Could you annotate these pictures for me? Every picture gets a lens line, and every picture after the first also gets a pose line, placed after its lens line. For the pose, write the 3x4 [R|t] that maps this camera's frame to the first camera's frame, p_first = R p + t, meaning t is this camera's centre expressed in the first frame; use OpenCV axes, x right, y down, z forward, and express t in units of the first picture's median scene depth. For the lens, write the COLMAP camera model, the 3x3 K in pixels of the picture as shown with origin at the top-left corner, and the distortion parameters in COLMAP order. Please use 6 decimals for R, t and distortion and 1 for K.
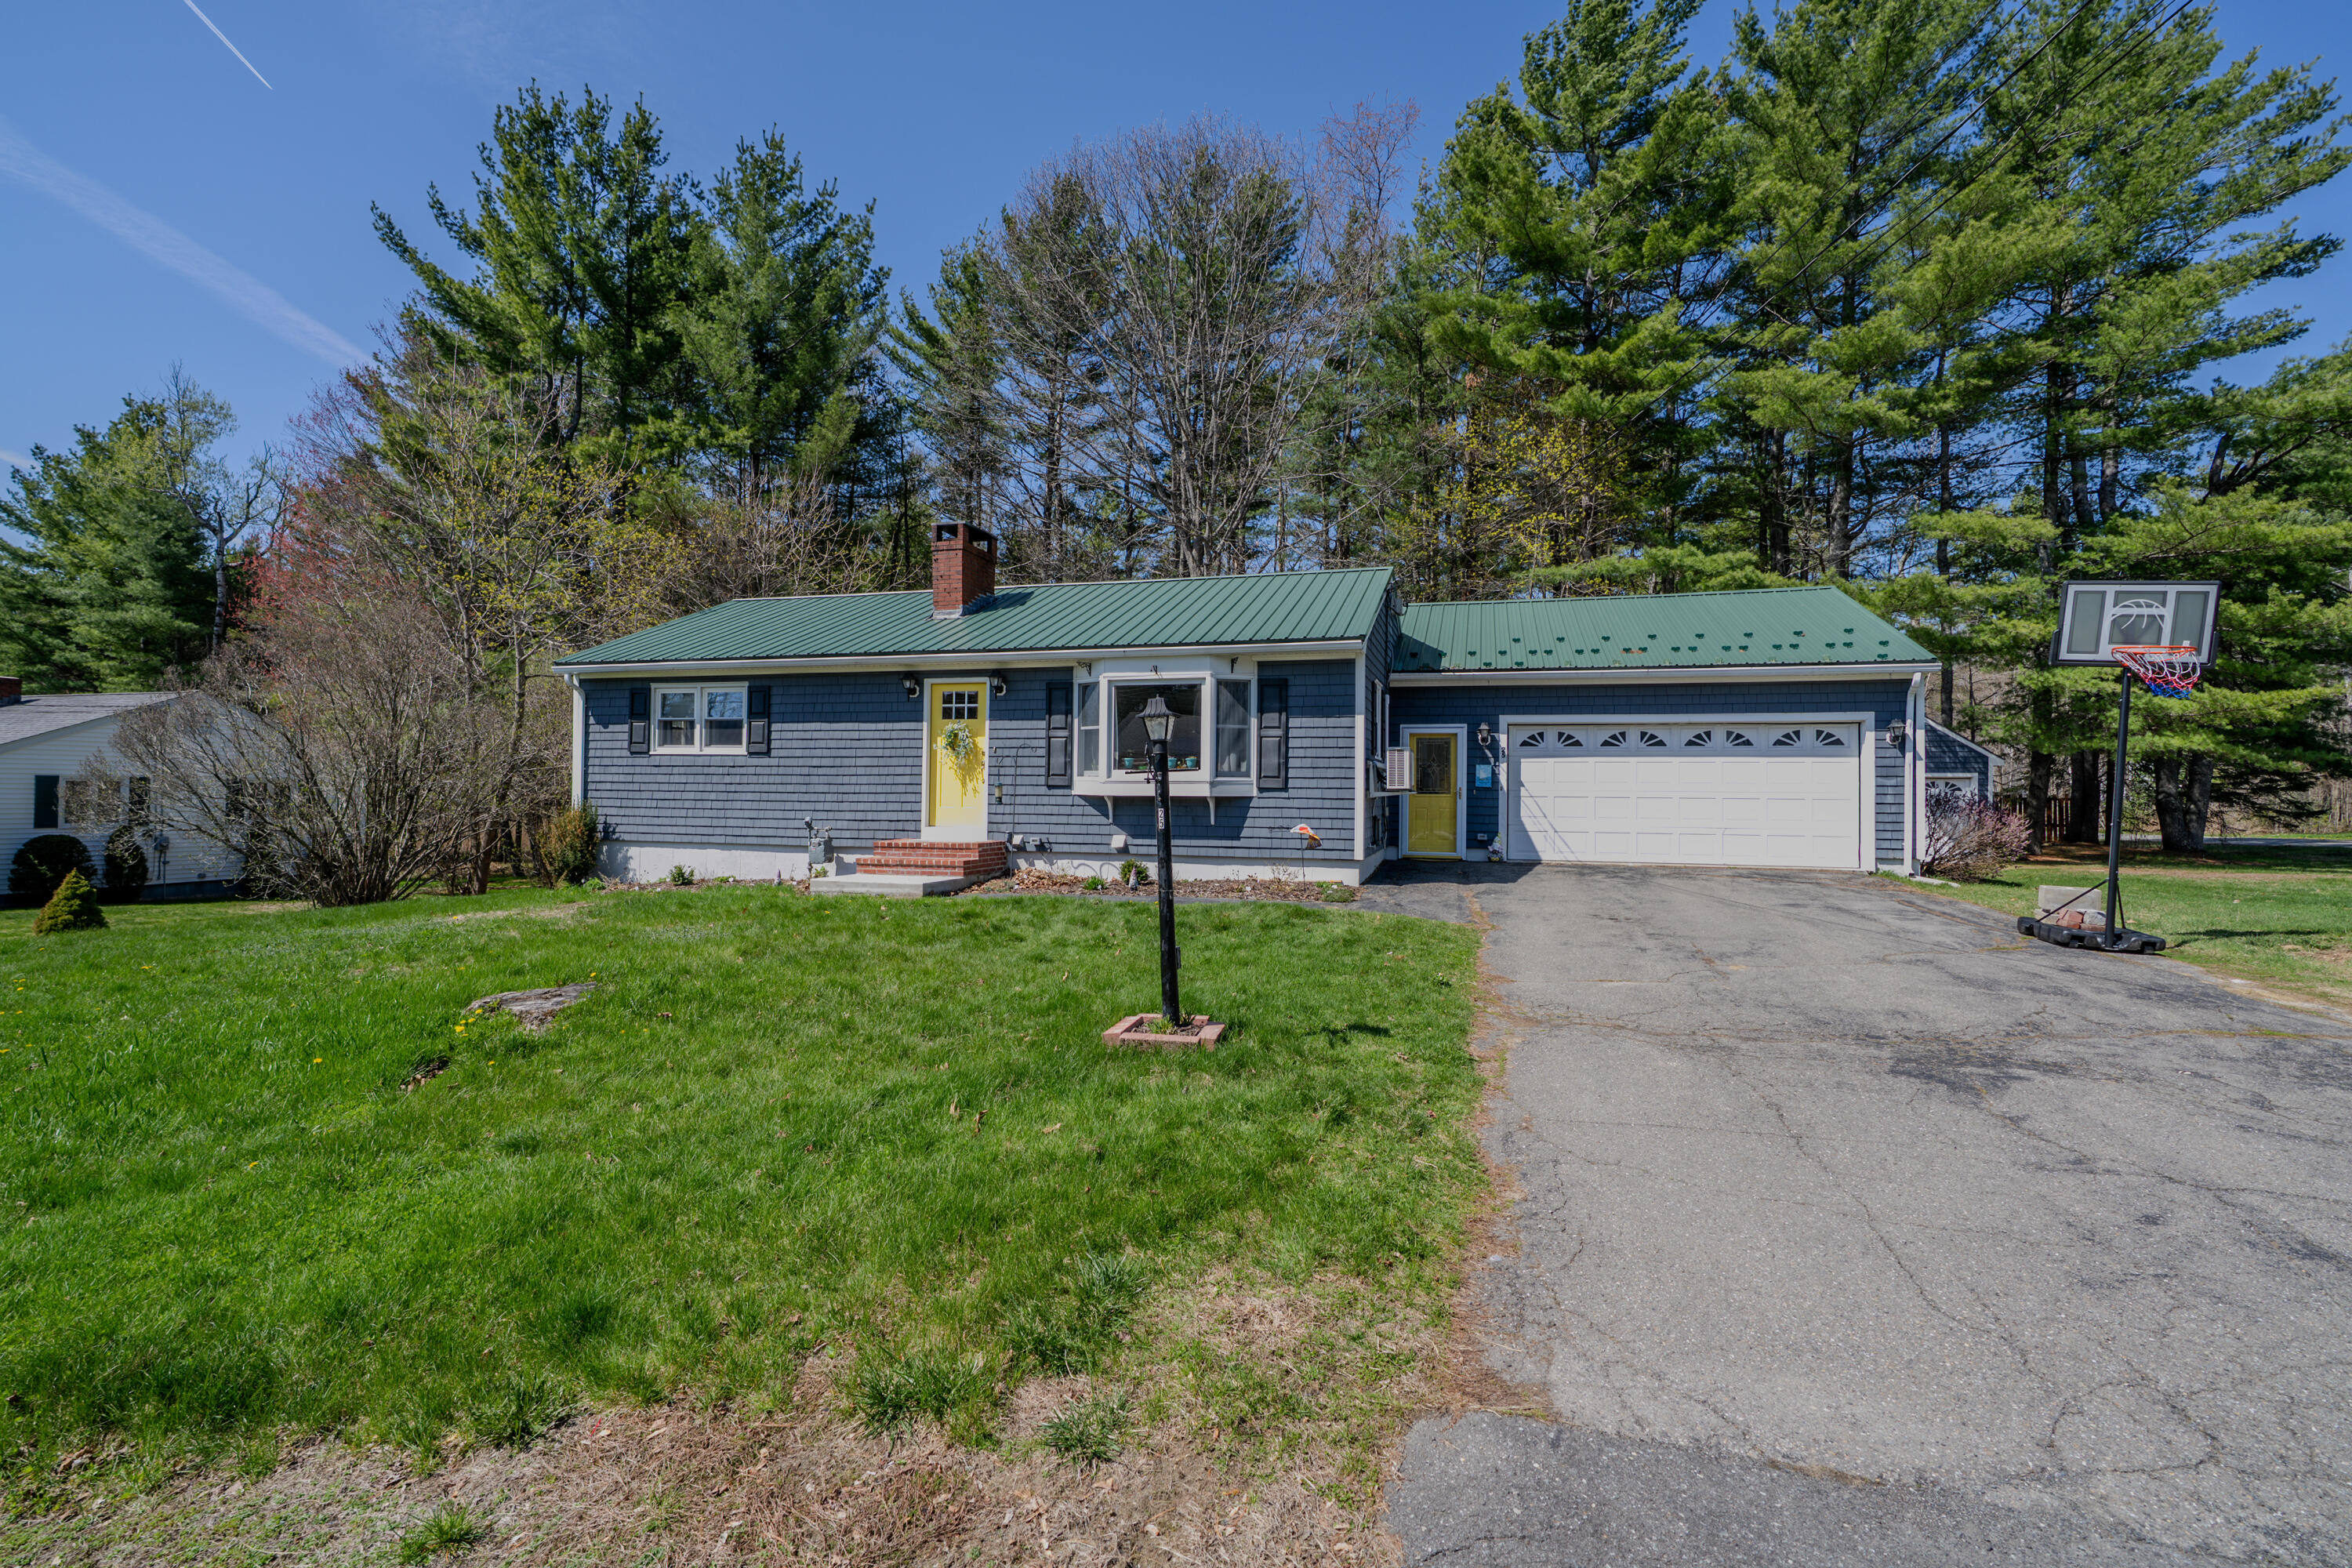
lens RADIAL K [[1065.9, 0, 1176.0], [0, 1065.9, 784.0], [0, 0, 1]] dist [0.000842, 0.000111]
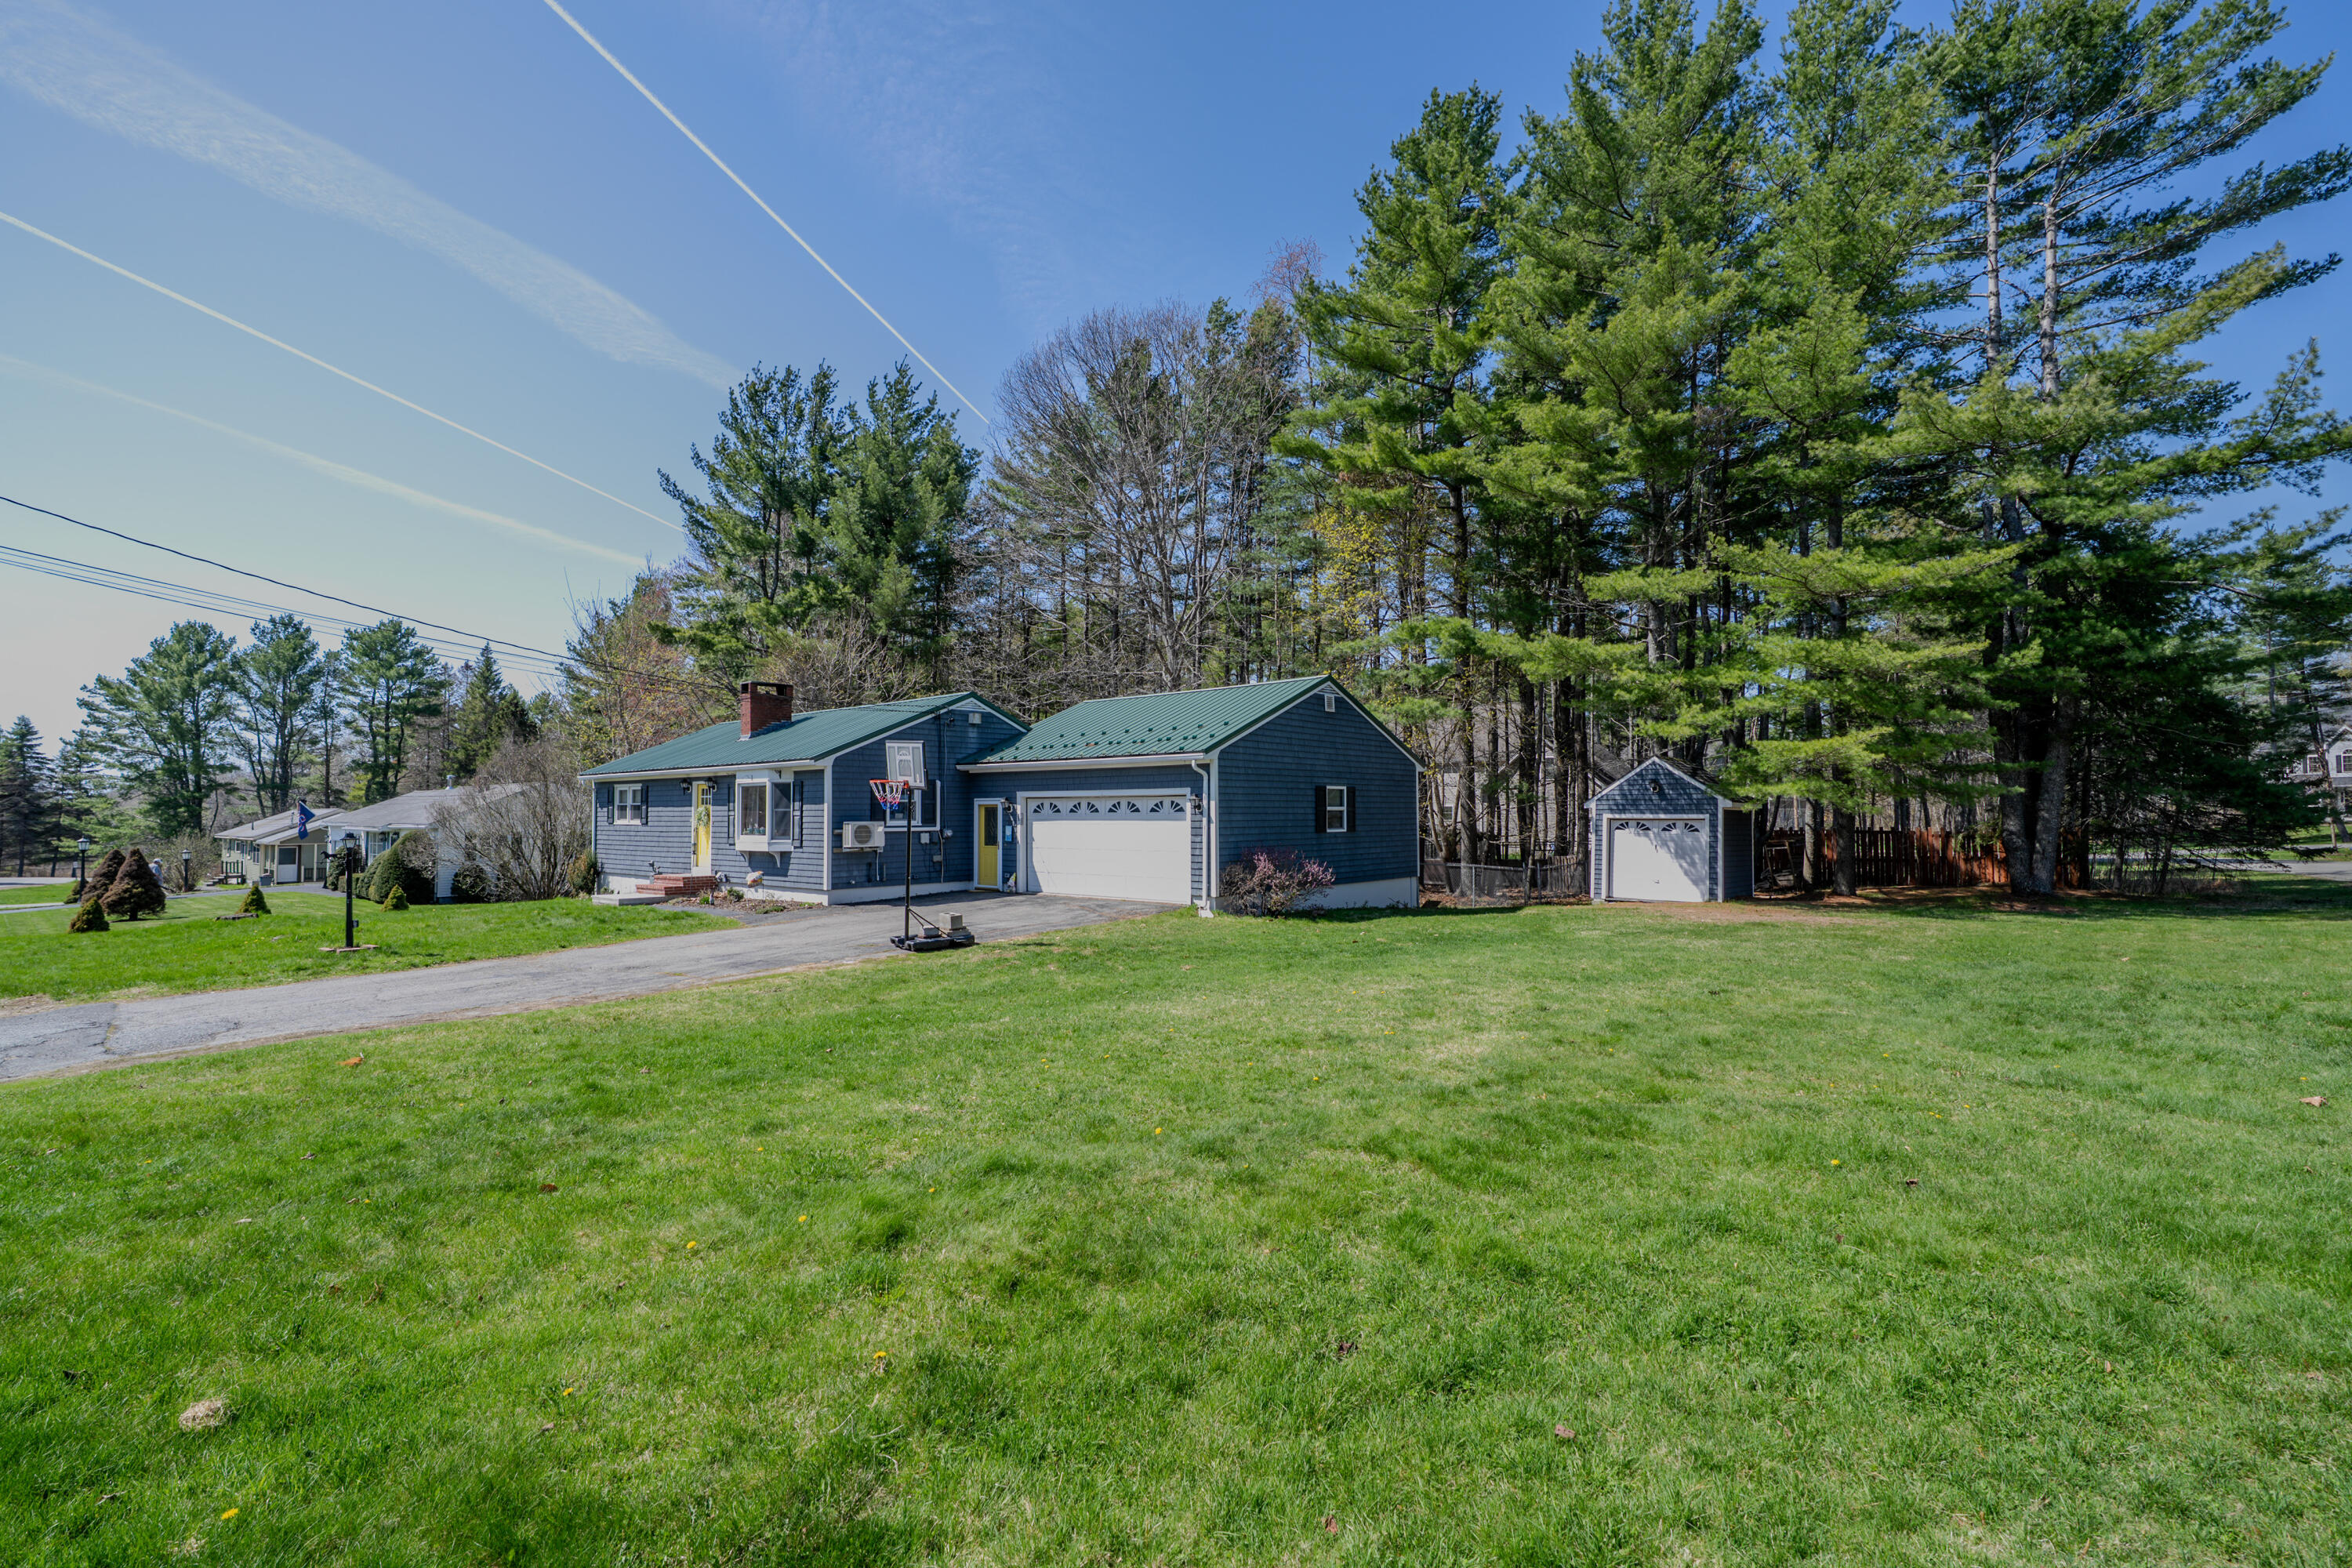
lens RADIAL K [[1089.5, 0, 1176.0], [0, 1089.5, 784.0], [0, 0, 1]] dist [-0.000745, -0.000100]
pose [[0.905706, -0.024258, -0.423213, 1.161094], [0.016224, 0.999614, -0.022575, -0.039084], [0.423597, 0.013580, 0.905749, -0.267223]]
